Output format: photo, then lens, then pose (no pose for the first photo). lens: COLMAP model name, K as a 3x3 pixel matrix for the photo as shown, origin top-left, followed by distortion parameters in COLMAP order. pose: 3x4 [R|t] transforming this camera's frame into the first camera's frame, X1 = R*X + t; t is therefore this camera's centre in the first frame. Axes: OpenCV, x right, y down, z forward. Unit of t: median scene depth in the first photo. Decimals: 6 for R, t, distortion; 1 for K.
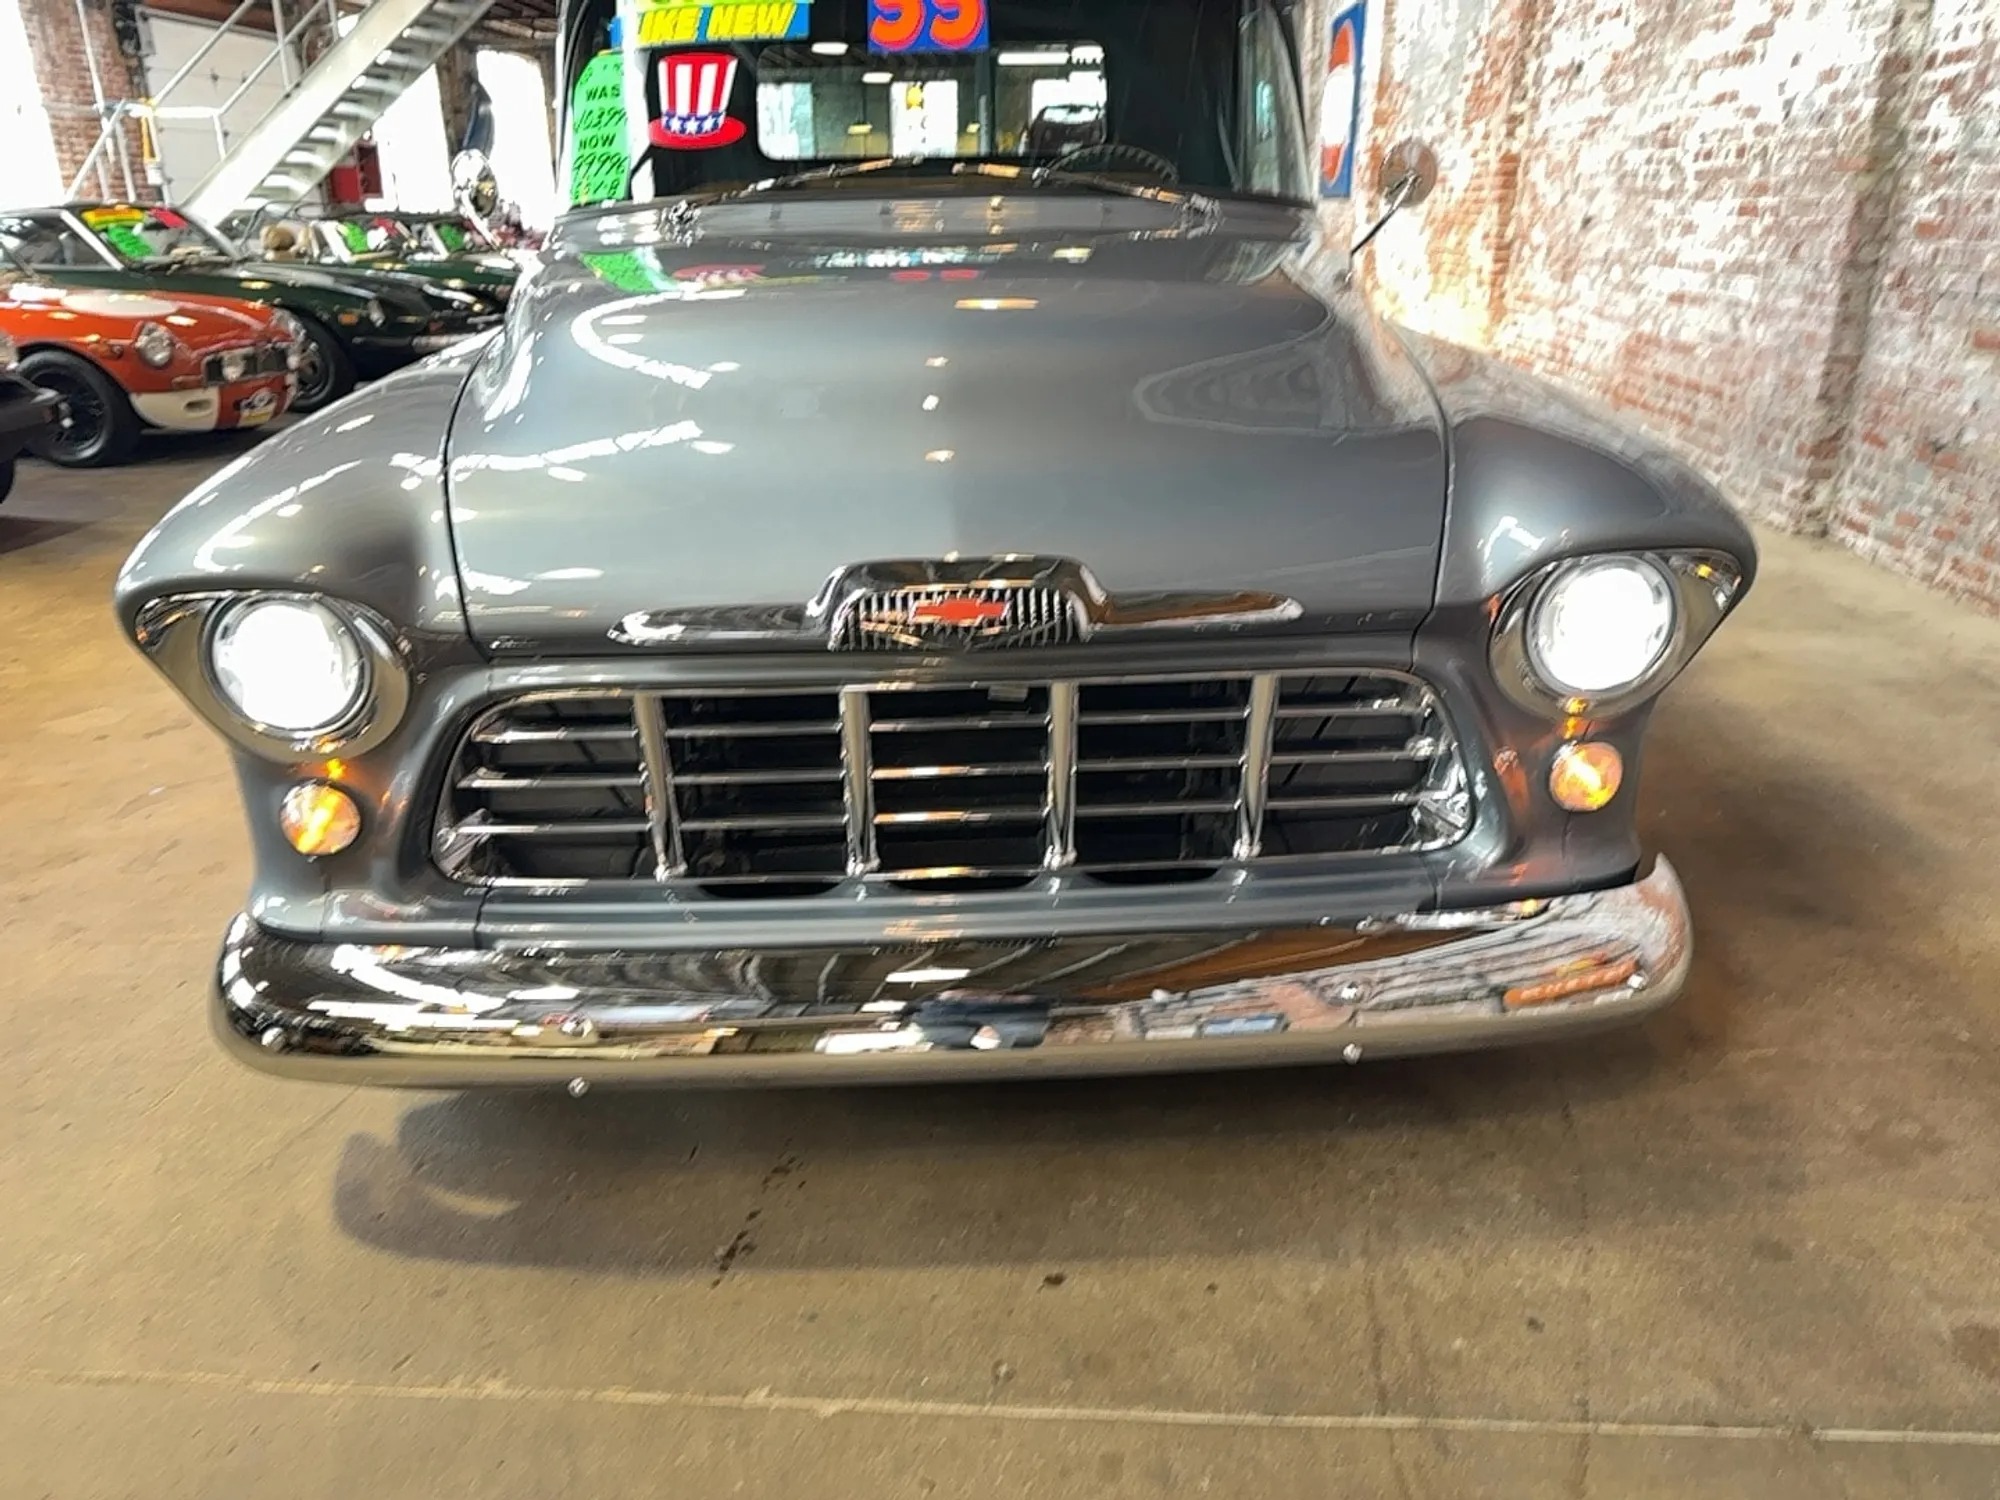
lens RADIAL K [[1414.3, 0, 1004.2], [0, 1414.3, 760.8], [0, 0, 1]] dist [0.021204, -0.033050]
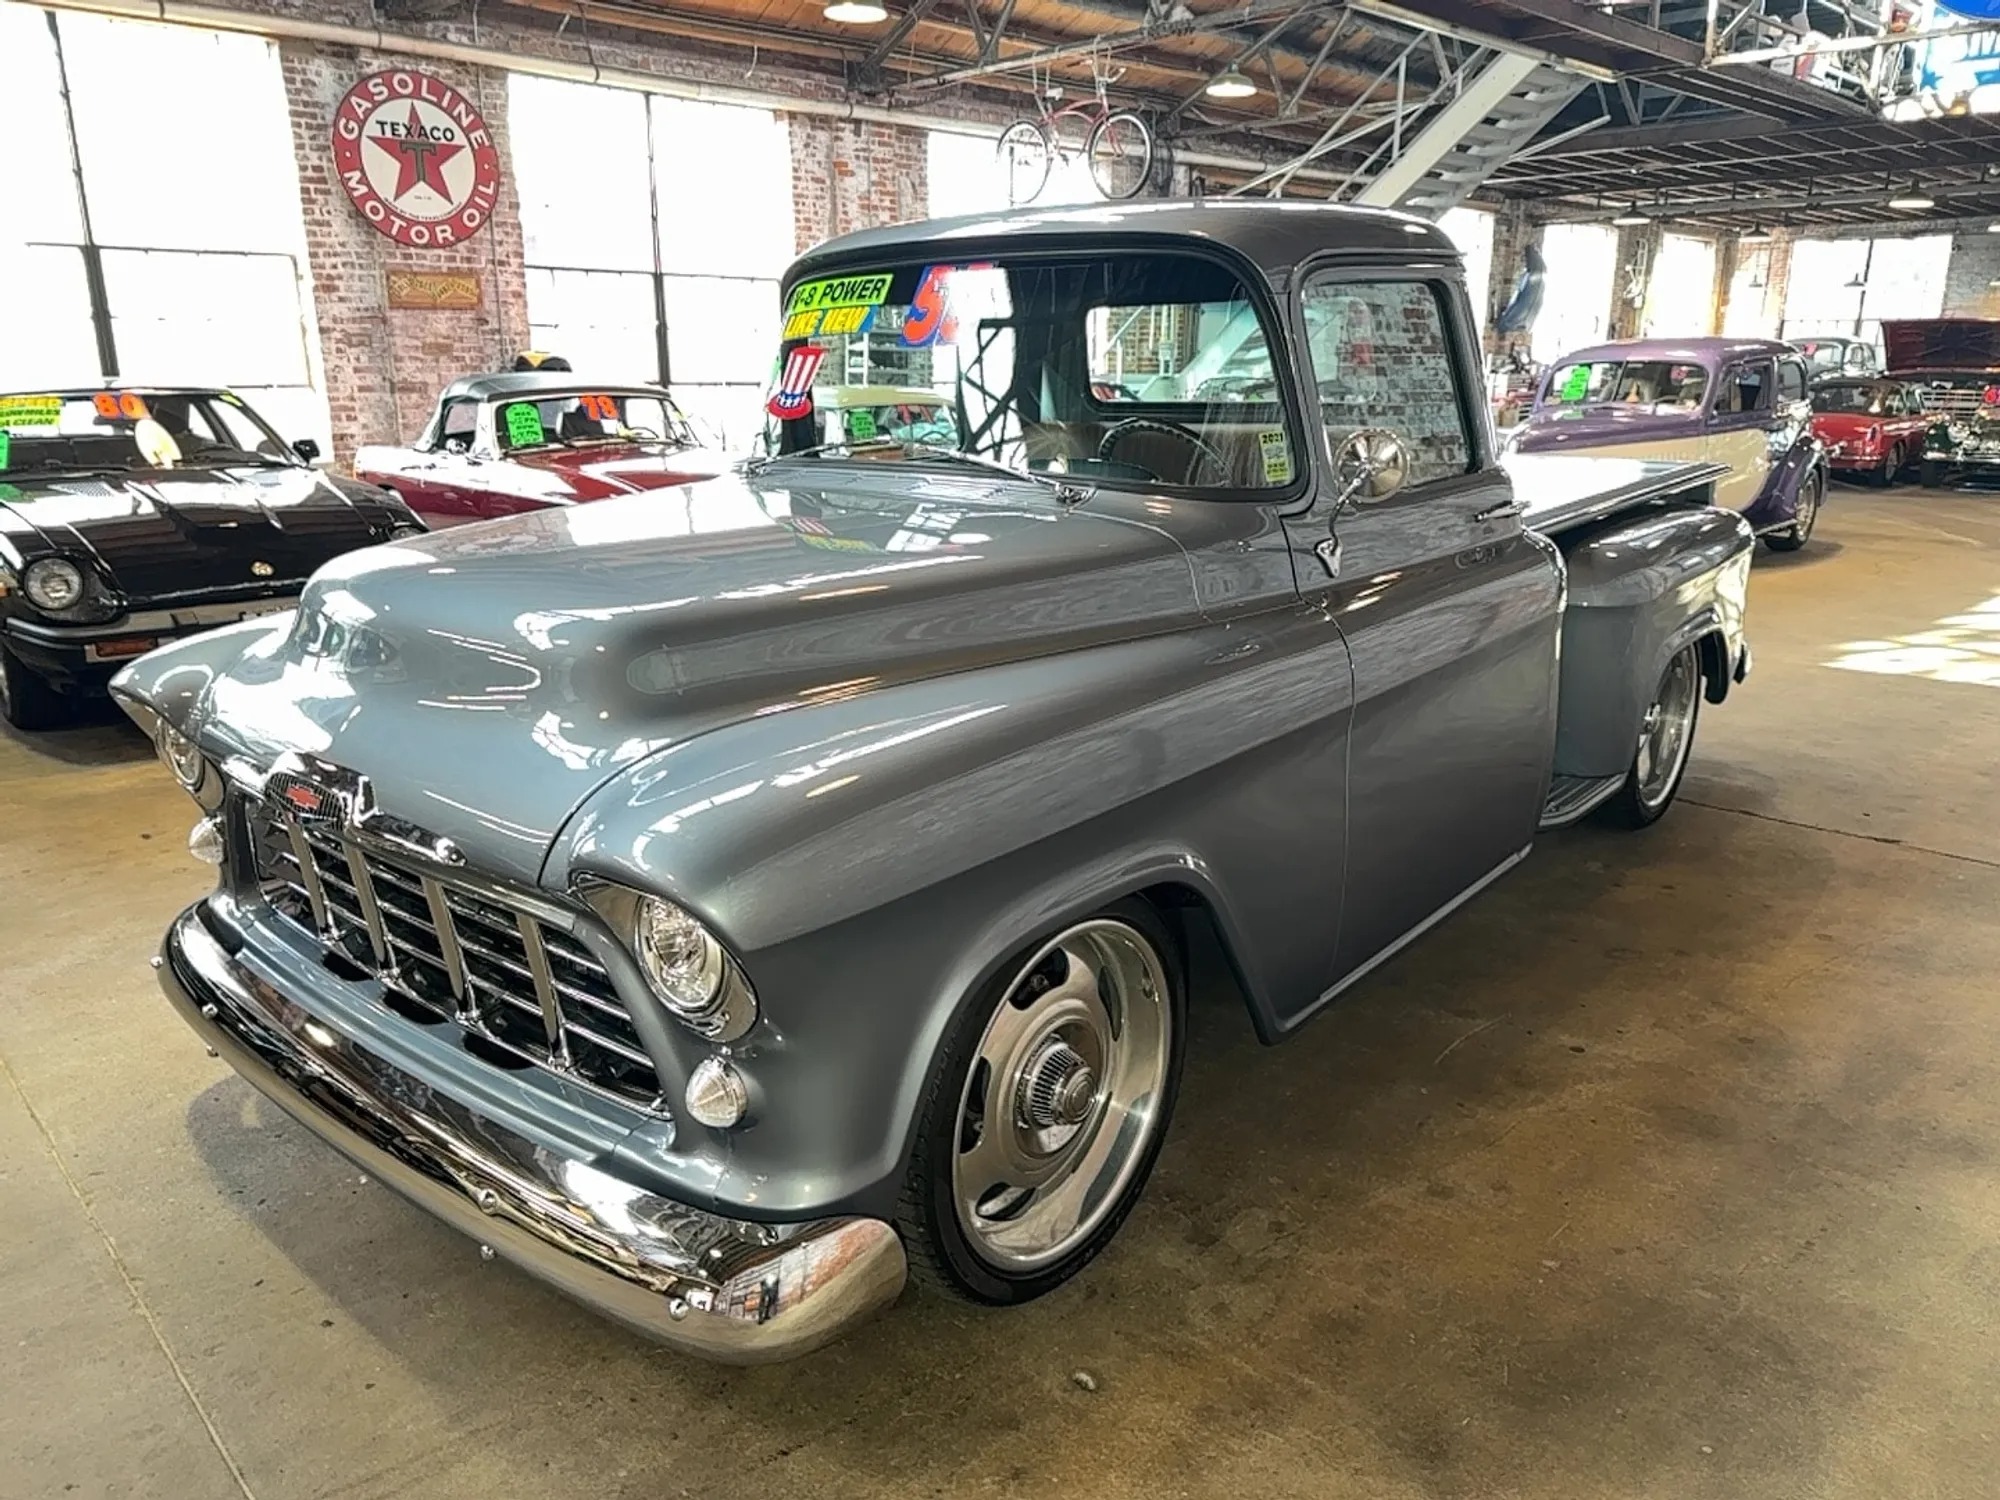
lens RADIAL K [[1414.3, 0, 995.4], [0, 1414.3, 752.3], [0, 0, 1]] dist [0.021204, -0.033050]
pose [[0.722737, 0.191676, -0.664012, 1.131232], [-0.255708, 0.966754, 0.000744, -0.266112], [0.642079, 0.169256, 0.747722, 0.313496]]
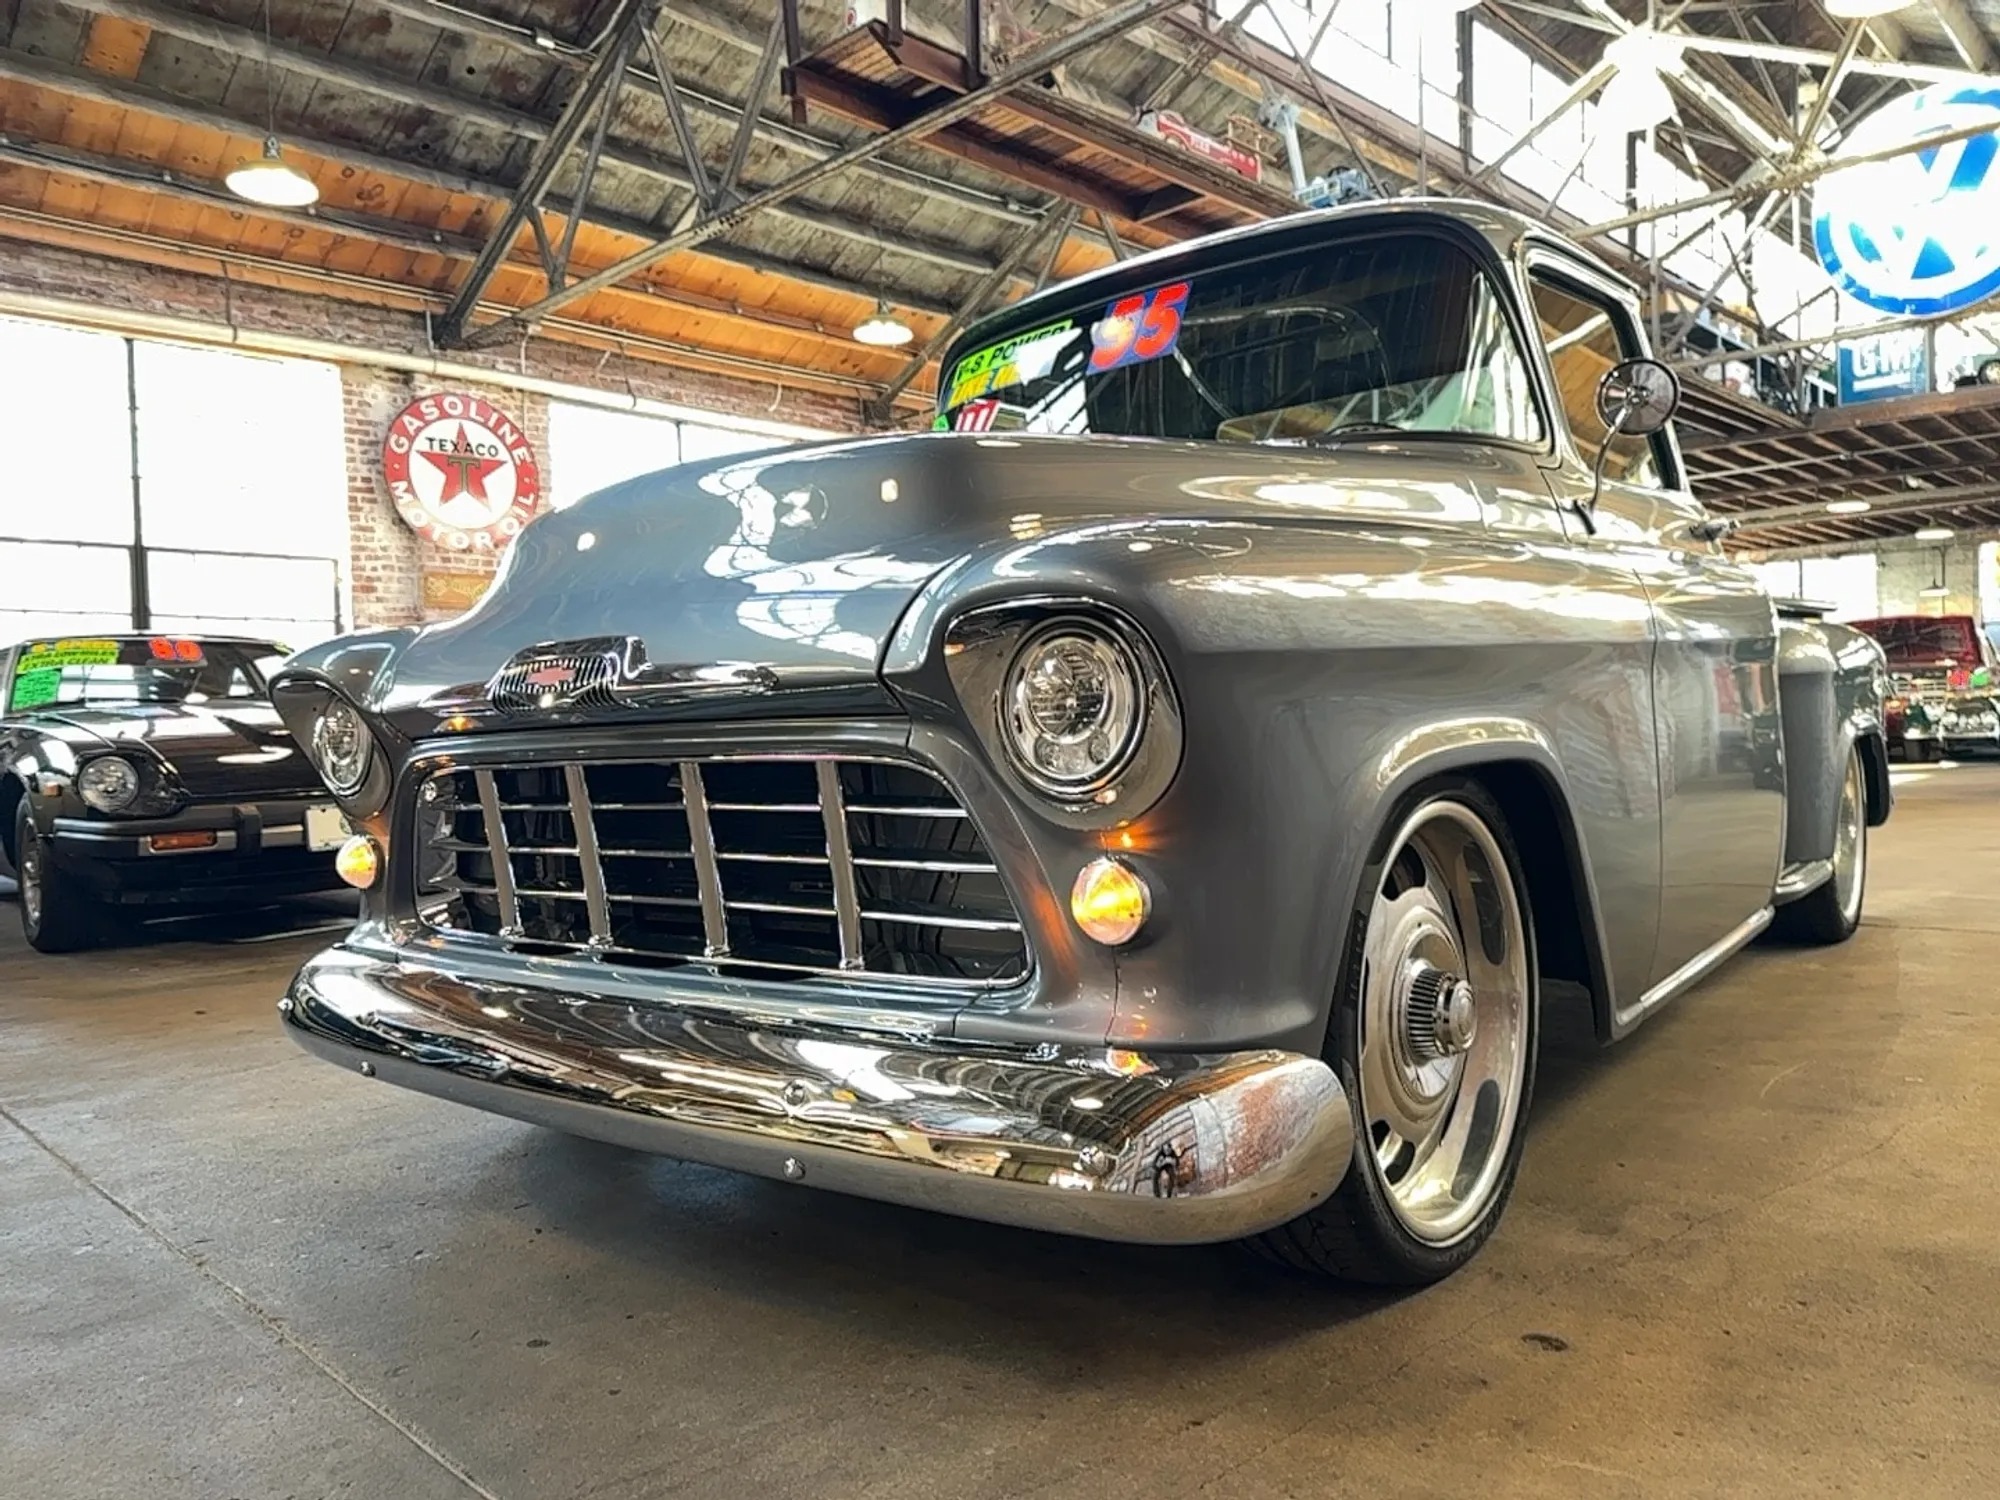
lens RADIAL K [[1414.3, 0, 995.8], [0, 1414.3, 750.9], [0, 0, 1]] dist [0.021204, -0.033050]
pose [[0.741154, -0.006656, -0.671302, 0.872618], [-0.220097, 0.942275, -0.252341, 0.143283], [0.634230, 0.334775, 0.696906, 0.340744]]
